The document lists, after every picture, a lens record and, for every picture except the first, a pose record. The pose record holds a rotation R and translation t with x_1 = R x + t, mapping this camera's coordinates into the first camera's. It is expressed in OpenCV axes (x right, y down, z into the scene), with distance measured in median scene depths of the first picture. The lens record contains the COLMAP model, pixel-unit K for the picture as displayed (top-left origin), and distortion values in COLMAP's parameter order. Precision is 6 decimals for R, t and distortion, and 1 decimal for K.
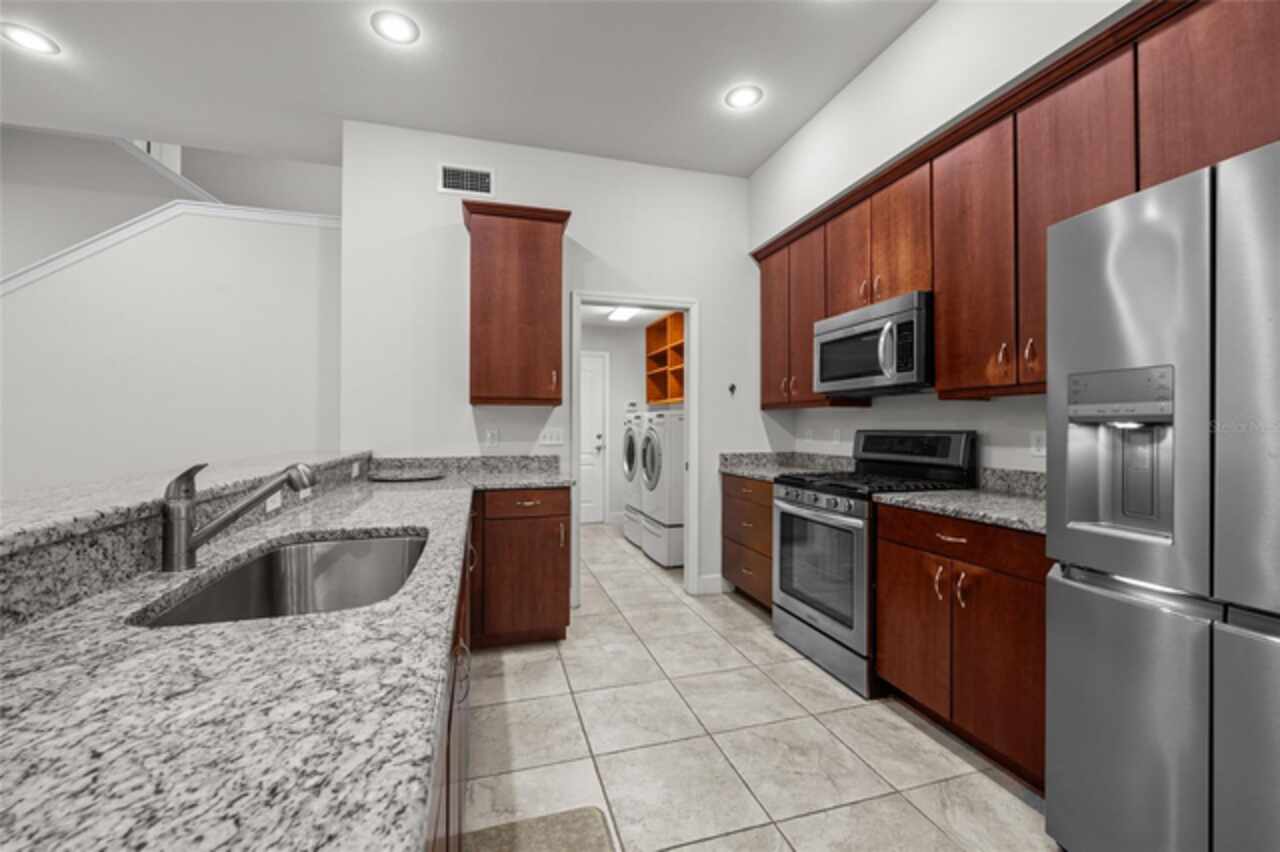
lens RADIAL K [[511.3, 0, 623.5], [0, 511.3, 424.2], [0, 0, 1]] dist [-0.001752, -0.000787]
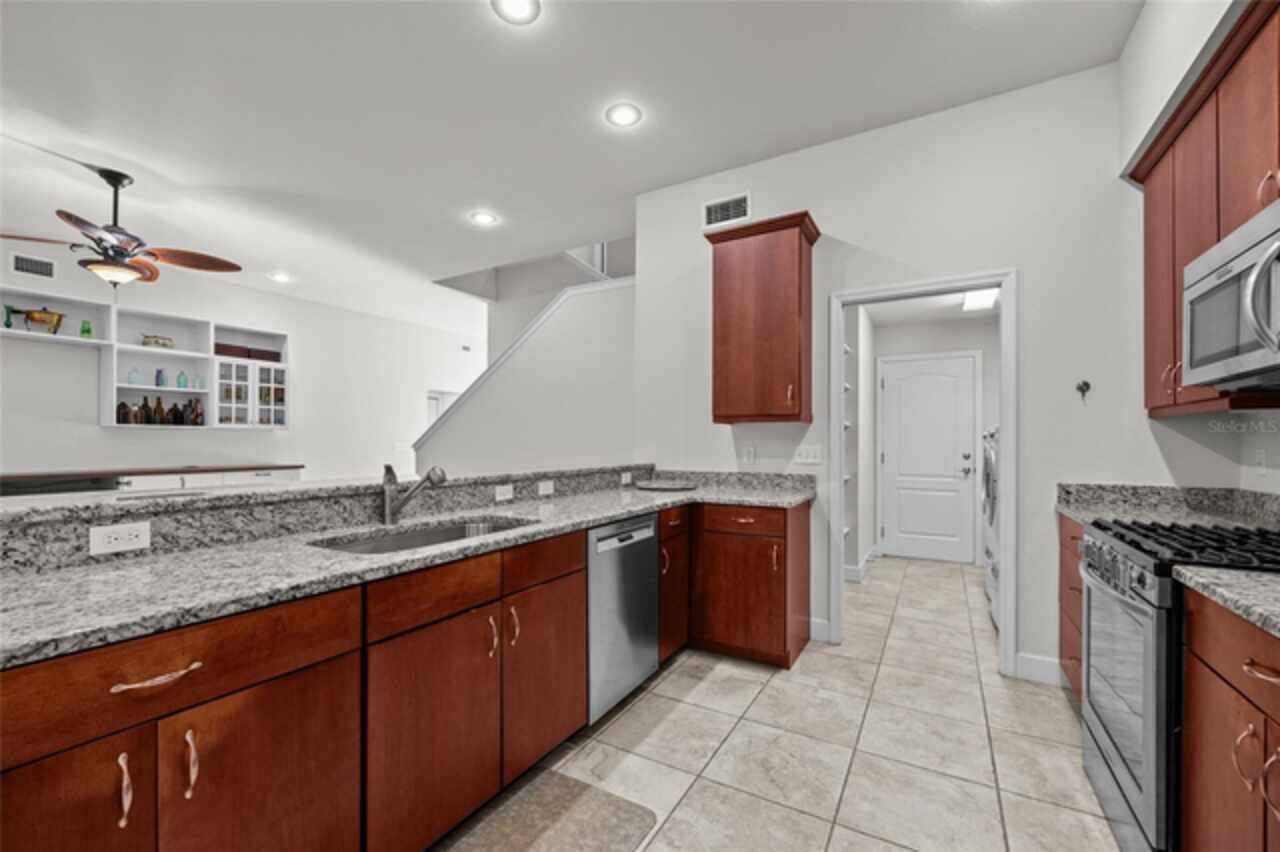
lens RADIAL K [[511.3, 0, 635.9], [0, 511.3, 442.5], [0, 0, 1]] dist [-0.001752, -0.000787]
pose [[0.692617, -0.000330, -0.721305, 0.354504], [0.001618, 0.999998, 0.001096, 0.000569], [0.721304, -0.001926, 0.692616, 0.140180]]
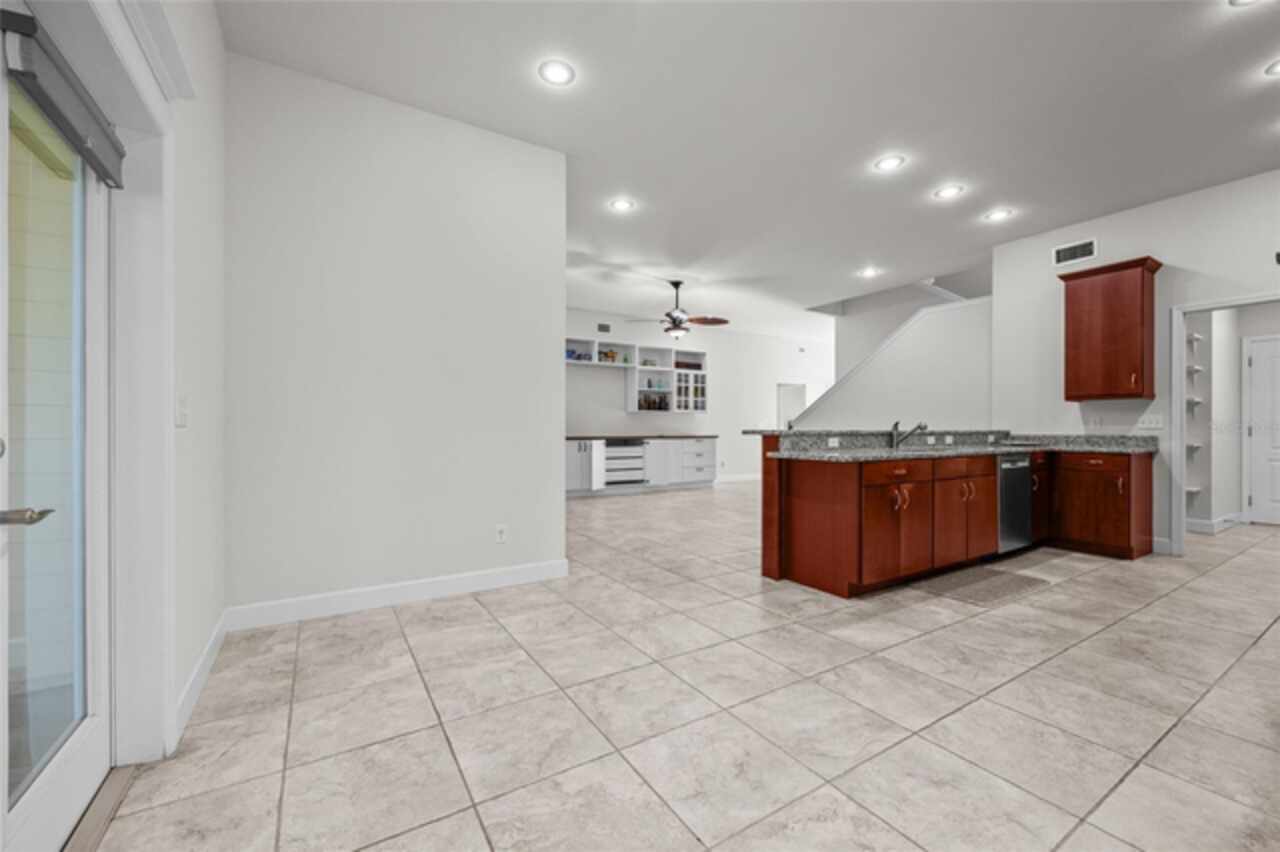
lens RADIAL K [[511.3, 0, 637.7], [0, 511.3, 428.1], [0, 0, 1]] dist [-0.001752, -0.000787]
pose [[0.278496, -0.002139, -0.960435, 0.848122], [0.001033, 0.999998, -0.001928, 0.046841], [0.960437, -0.000455, 0.278497, -0.717842]]
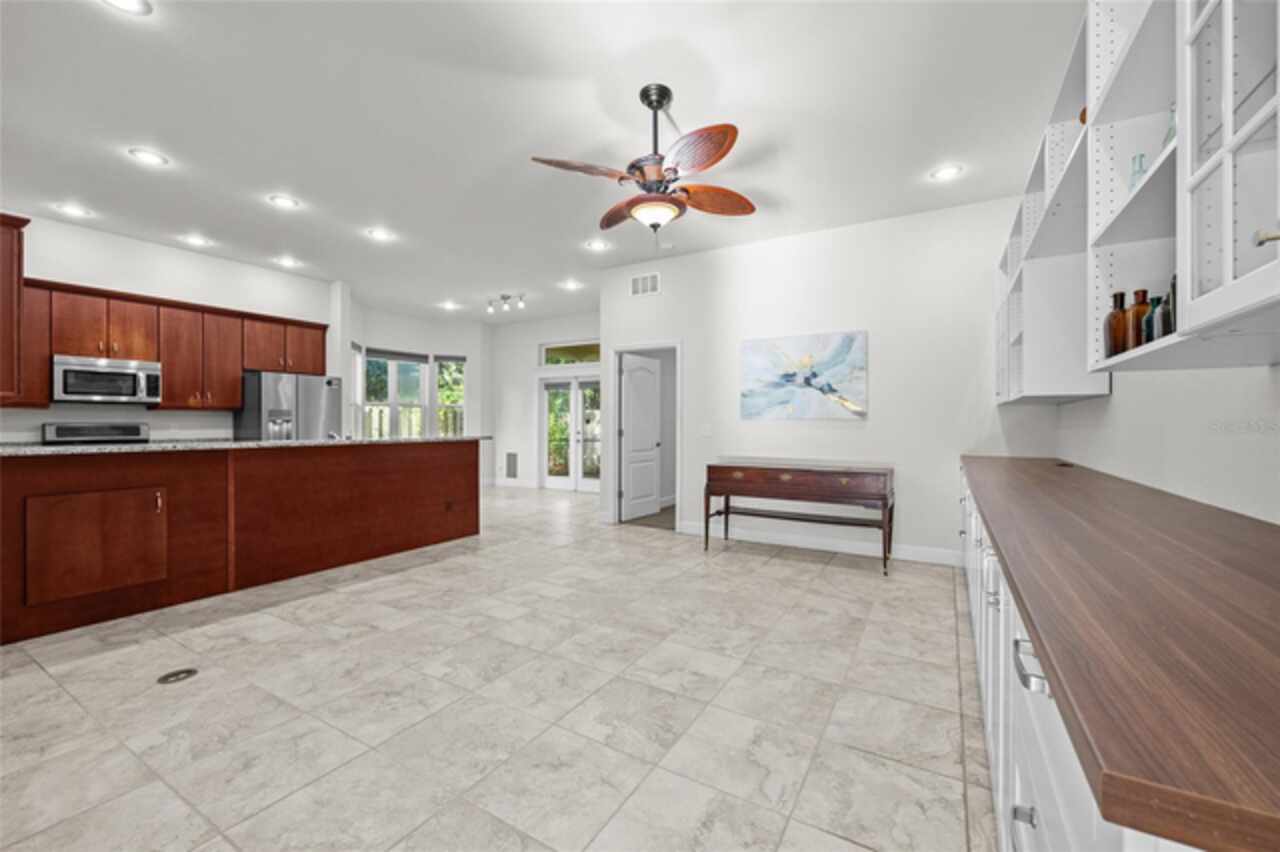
lens RADIAL K [[511.3, 0, 650.6], [0, 511.3, 428.1], [0, 0, 1]] dist [-0.001752, -0.000787]
pose [[-0.708459, -0.011701, 0.705655, -2.009336], [-0.006807, 0.999929, 0.009746, -0.002190], [-0.705719, 0.002102, -0.708488, 0.815774]]
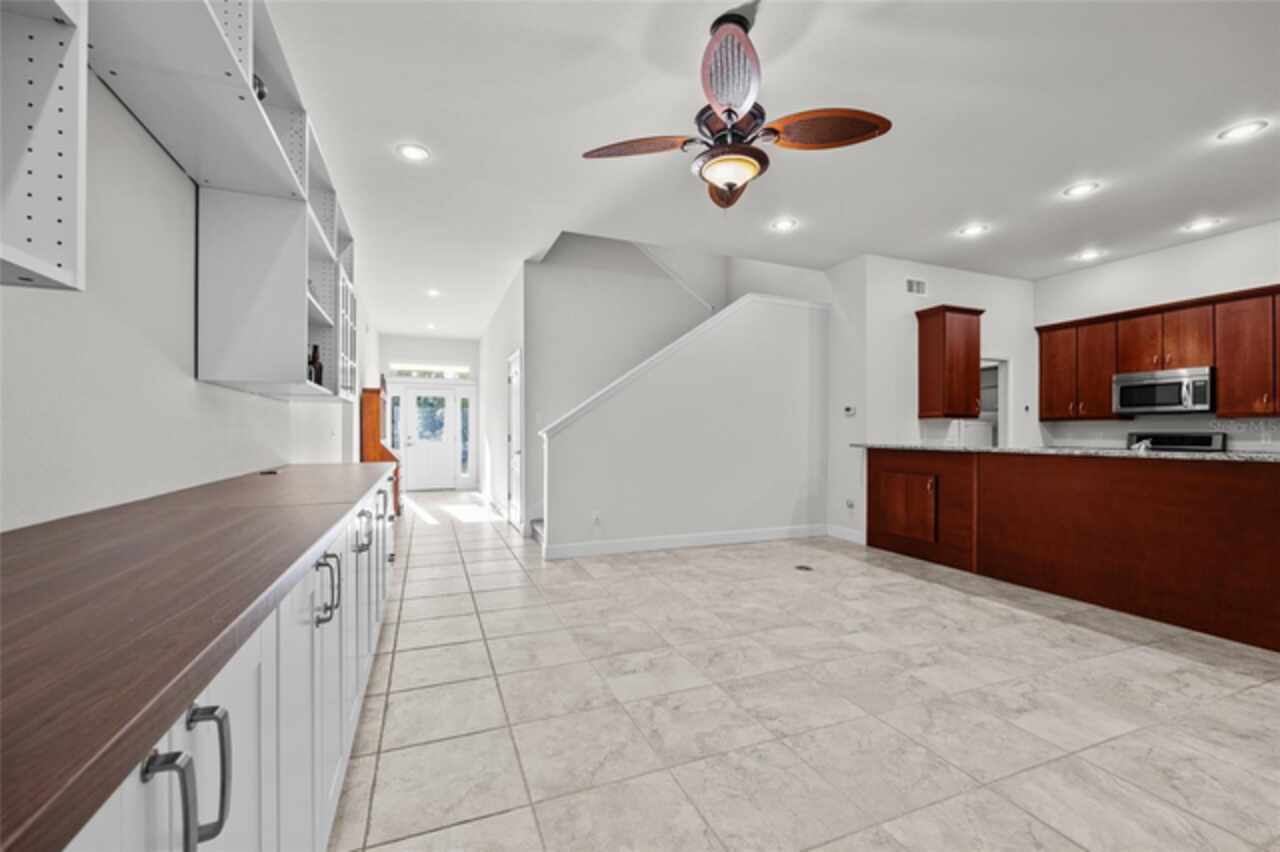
lens RADIAL K [[511.3, 0, 618.2], [0, 511.3, 434.6], [0, 0, 1]] dist [-0.001752, -0.000787]
pose [[0.995131, 0.002430, 0.098527, -1.582440], [-0.002862, 0.999987, 0.004250, 0.014509], [-0.098515, -0.004511, 0.995125, -0.659552]]
